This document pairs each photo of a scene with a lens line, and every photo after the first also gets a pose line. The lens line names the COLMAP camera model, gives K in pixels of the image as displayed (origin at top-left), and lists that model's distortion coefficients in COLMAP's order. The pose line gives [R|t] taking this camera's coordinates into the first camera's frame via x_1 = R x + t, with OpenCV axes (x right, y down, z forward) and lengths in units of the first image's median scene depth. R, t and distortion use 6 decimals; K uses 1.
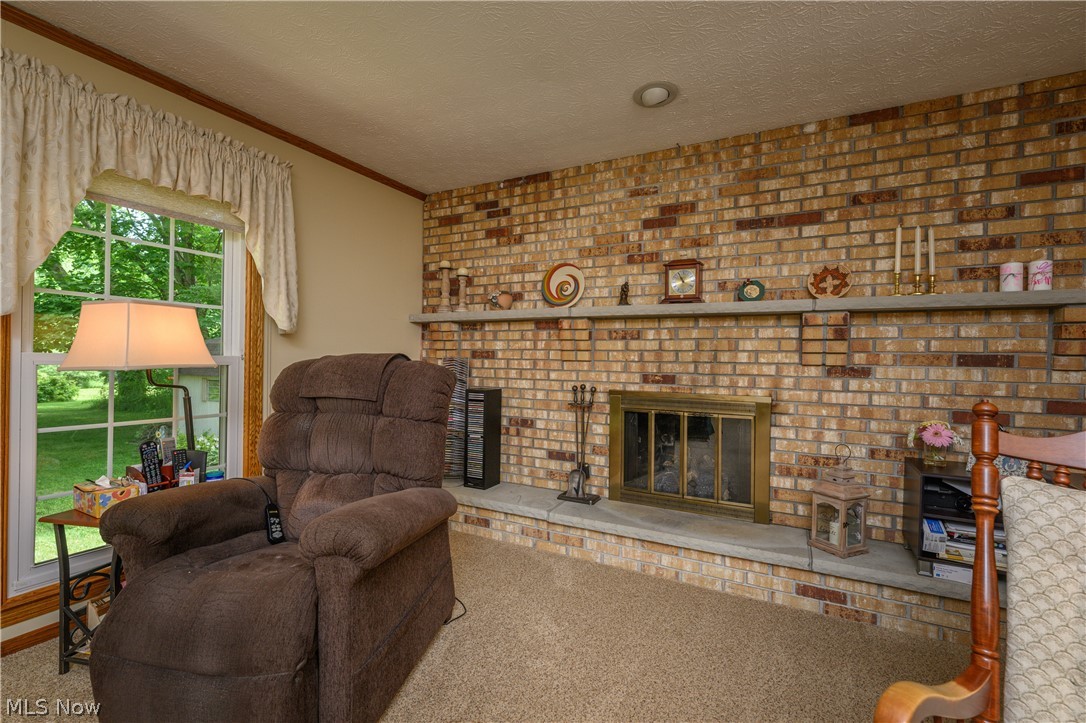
lens RADIAL K [[479.3, 0, 540.1], [0, 479.3, 361.5], [0, 0, 1]] dist [-0.002151, 0.000494]
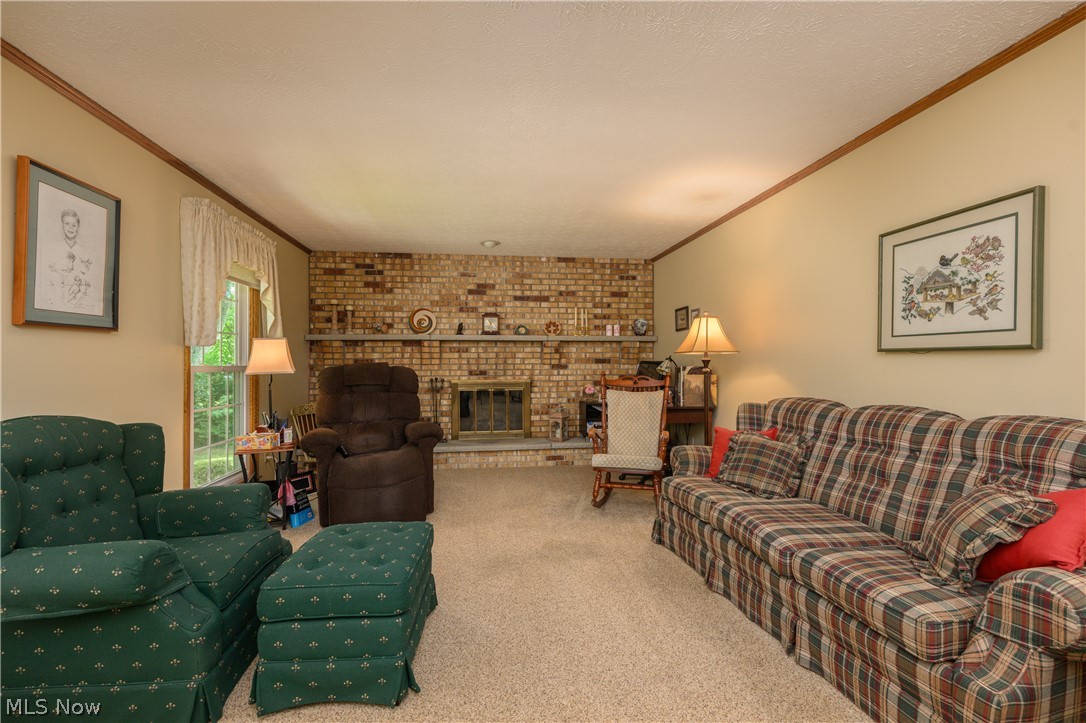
lens RADIAL K [[479.3, 0, 541.8], [0, 479.3, 360.9], [0, 0, 1]] dist [-0.002151, 0.000494]
pose [[0.814031, -0.016150, 0.580597, -0.744821], [0.020120, 0.999797, -0.000399, -0.006868], [-0.580473, 0.012006, 0.814191, -0.811772]]
